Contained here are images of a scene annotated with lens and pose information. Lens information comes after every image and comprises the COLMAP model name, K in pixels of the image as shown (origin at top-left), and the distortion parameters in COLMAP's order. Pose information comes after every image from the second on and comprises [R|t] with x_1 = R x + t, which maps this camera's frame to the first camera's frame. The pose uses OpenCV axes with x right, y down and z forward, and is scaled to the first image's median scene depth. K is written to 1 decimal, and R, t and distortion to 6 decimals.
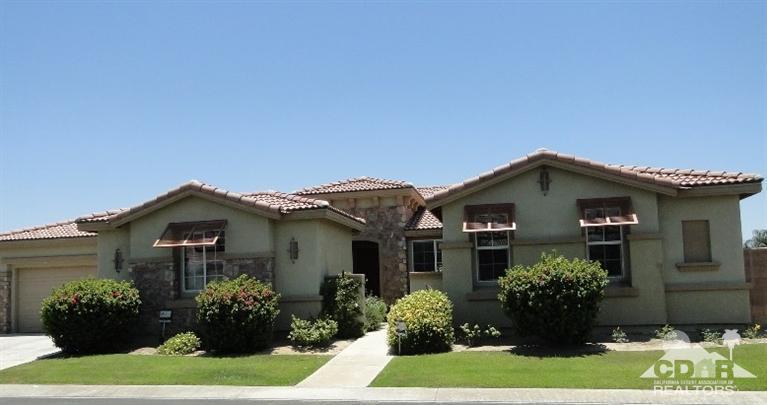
lens RADIAL K [[674.5, 0, 355.6], [0, 674.5, 231.6], [0, 0, 1]] dist [0.003642, -0.015575]
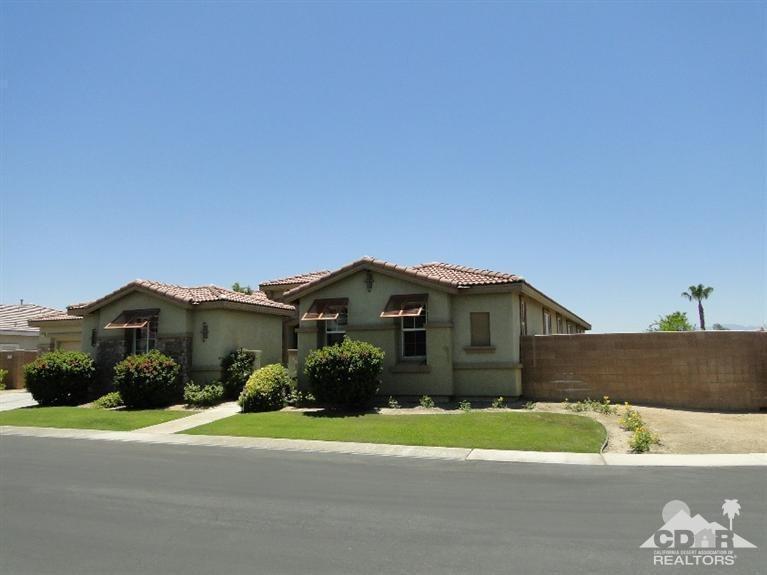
lens RADIAL K [[604.4, 0, 384.9], [0, 604.4, 287.2], [0, 0, 1]] dist [0.012220, -0.020395]
pose [[0.987850, -0.000336, -0.155409, 0.487060], [-0.004677, 0.999481, -0.031886, -0.026262], [0.155339, 0.032226, 0.987335, -0.133107]]
